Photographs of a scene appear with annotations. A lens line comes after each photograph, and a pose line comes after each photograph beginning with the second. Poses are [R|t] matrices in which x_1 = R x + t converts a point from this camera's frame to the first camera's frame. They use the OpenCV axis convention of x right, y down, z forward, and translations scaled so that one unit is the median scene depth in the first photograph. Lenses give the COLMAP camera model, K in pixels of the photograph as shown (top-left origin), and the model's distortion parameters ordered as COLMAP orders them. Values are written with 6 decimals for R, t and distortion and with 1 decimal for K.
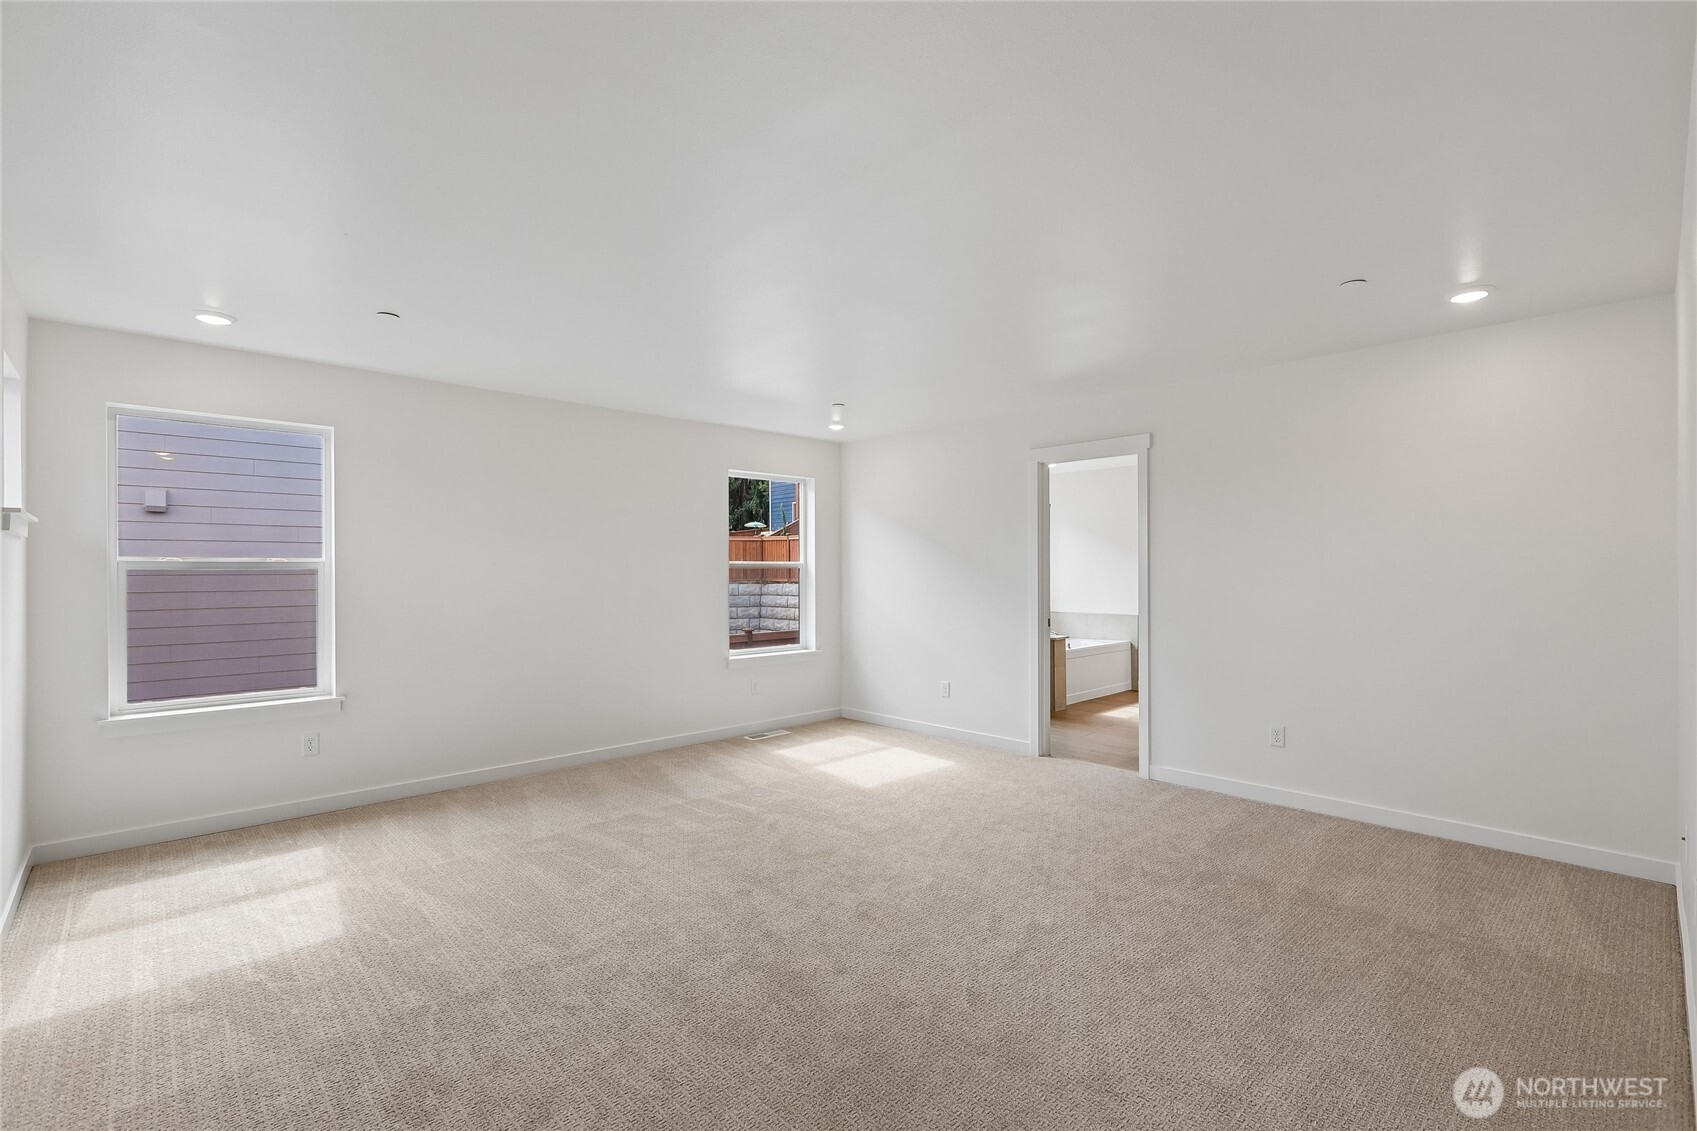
lens RADIAL K [[760.3, 0, 848.5], [0, 760.3, 565.5], [0, 0, 1]] dist [0.005395, 0.001773]
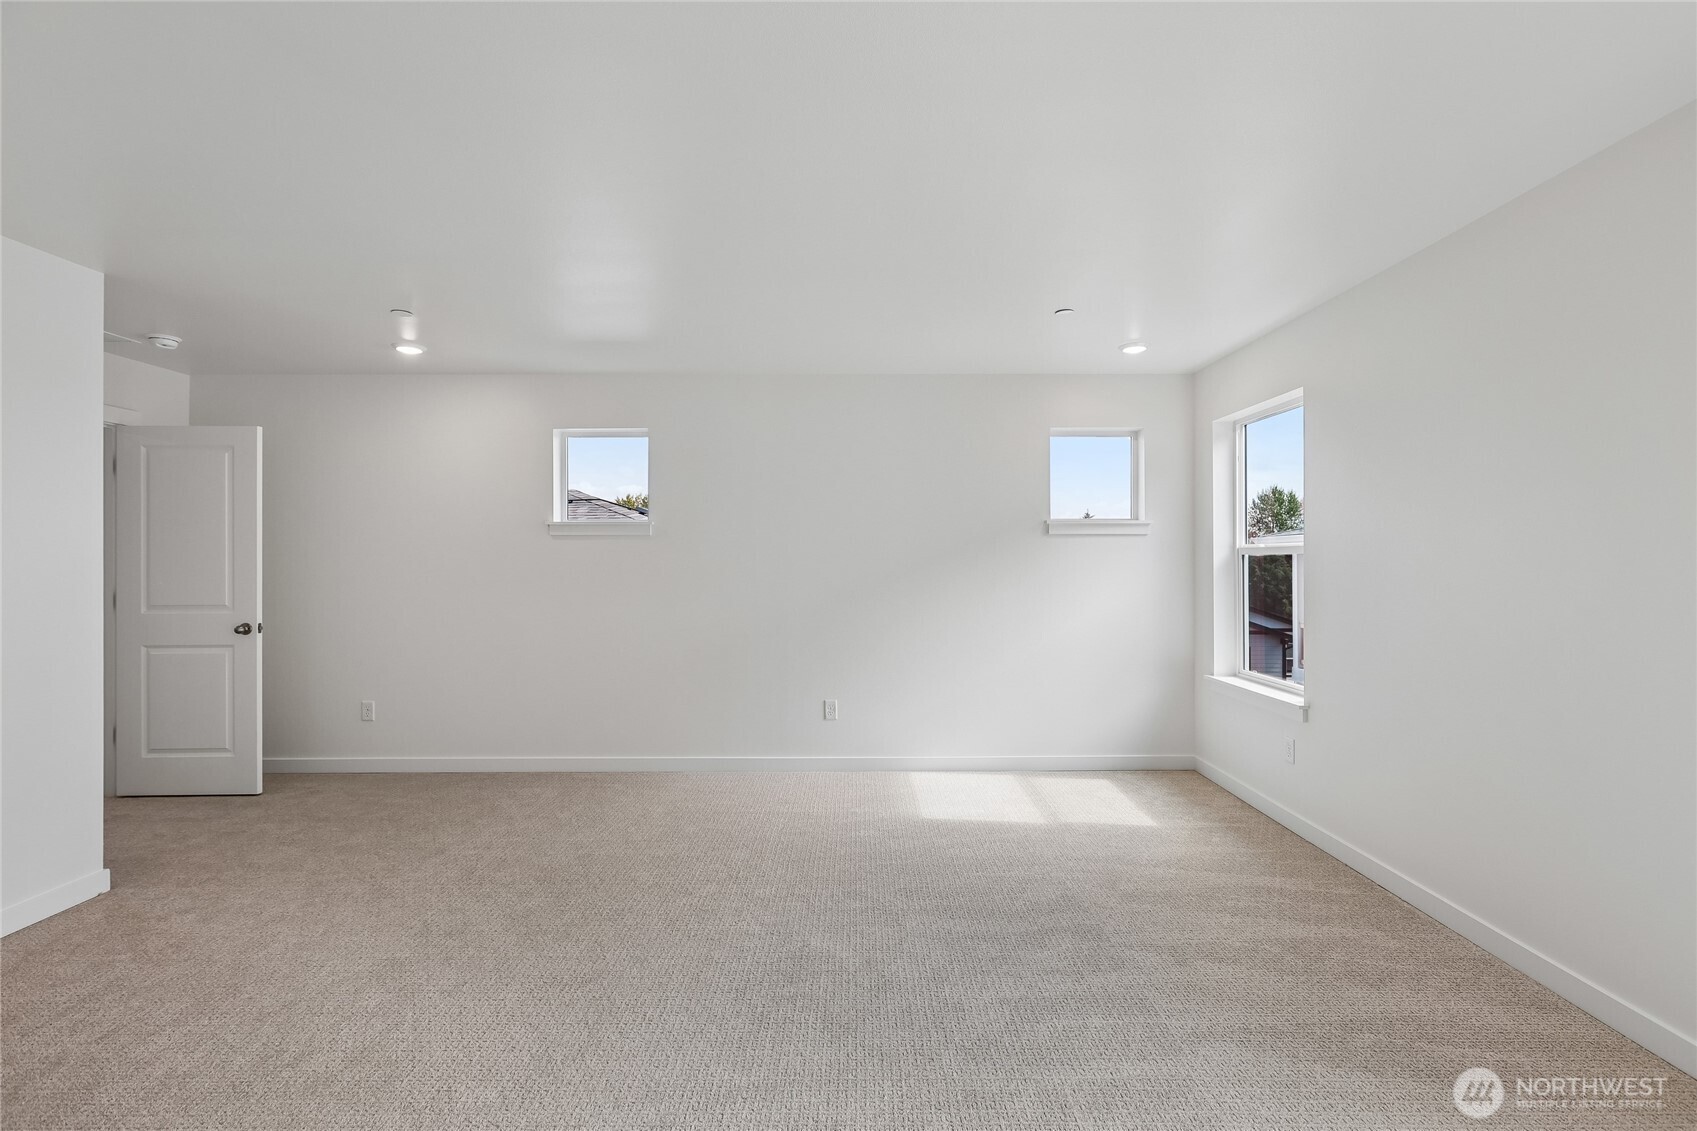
lens RADIAL K [[760.3, 0, 848.5], [0, 760.3, 565.5], [0, 0, 1]] dist [0.005395, 0.001773]
pose [[-0.686010, 0.010705, -0.727513, 0.248785], [0.012660, 0.999916, 0.002775, 0.009889], [0.727482, -0.007306, -0.686088, 1.064804]]
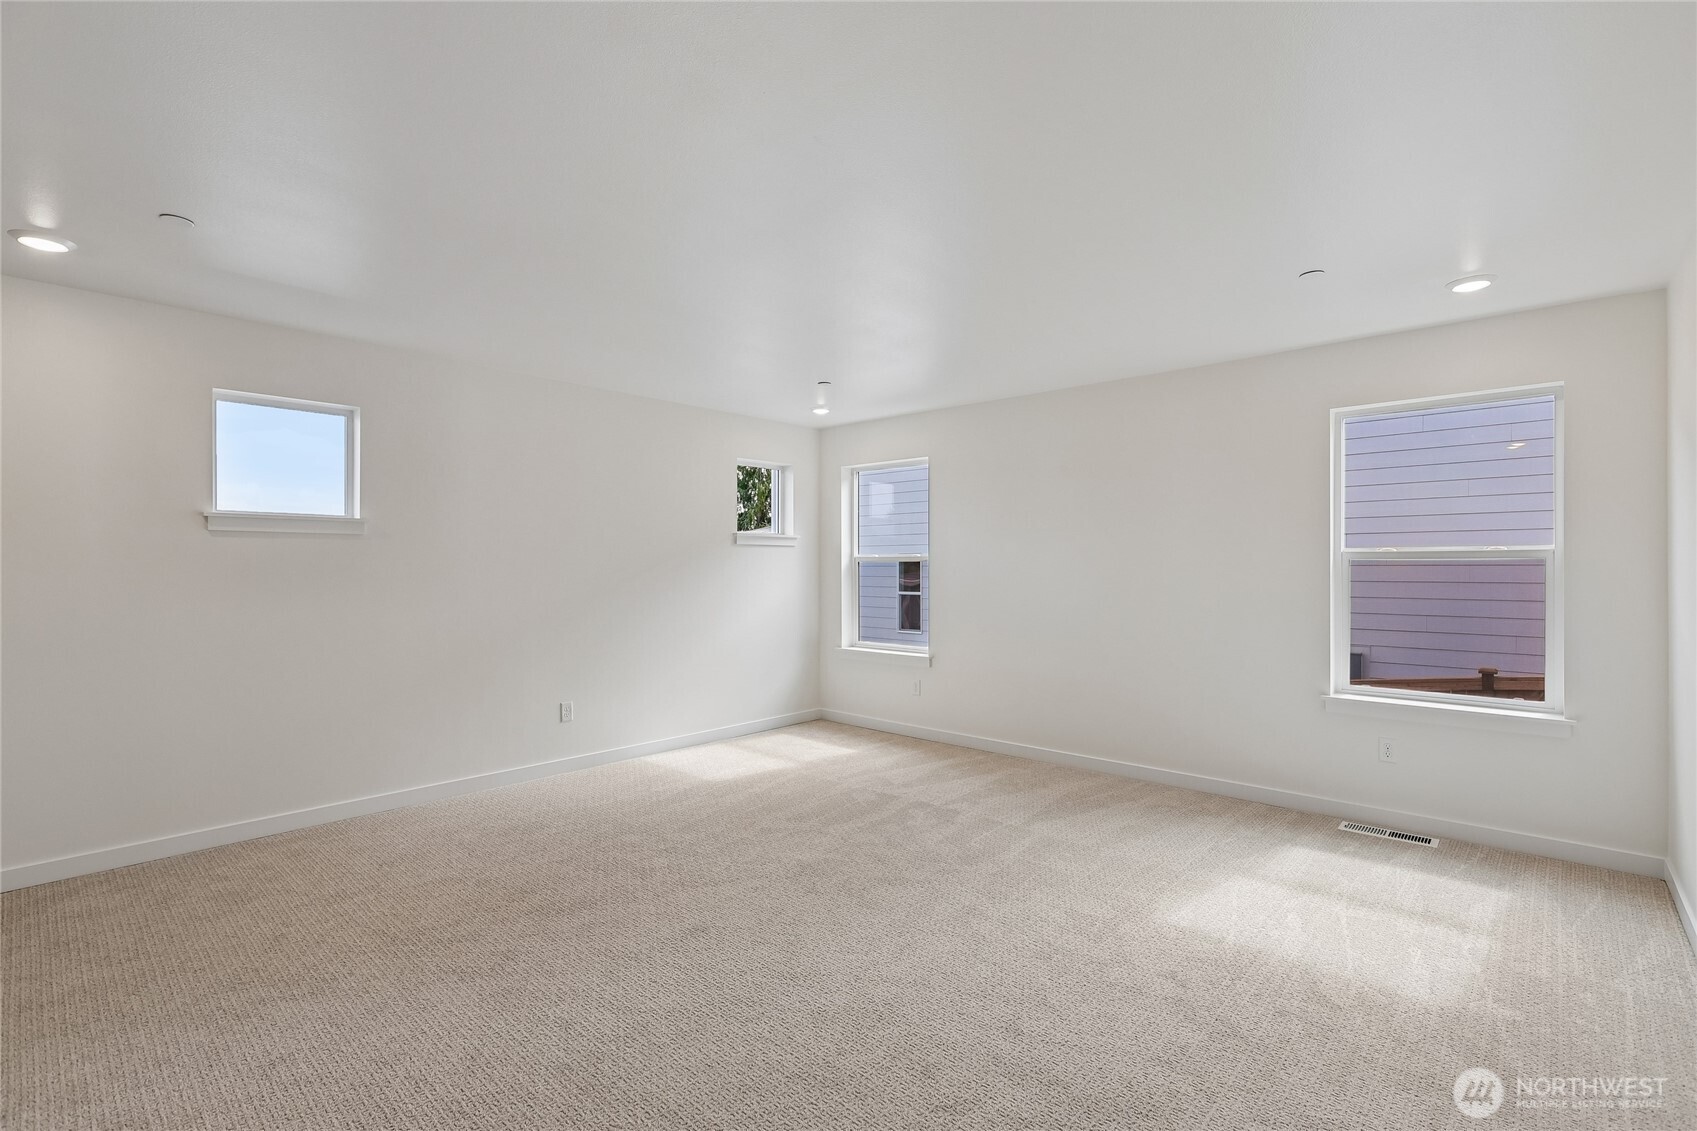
lens RADIAL K [[770.8, 0, 855.6], [0, 770.8, 563.9], [0, 0, 1]] dist [0.021825, 0.000523]
pose [[0.075922, 0.001761, -0.997112, 0.590752], [0.008693, 0.999959, 0.002428, 0.005632], [0.997076, -0.008852, 0.075904, 0.676131]]
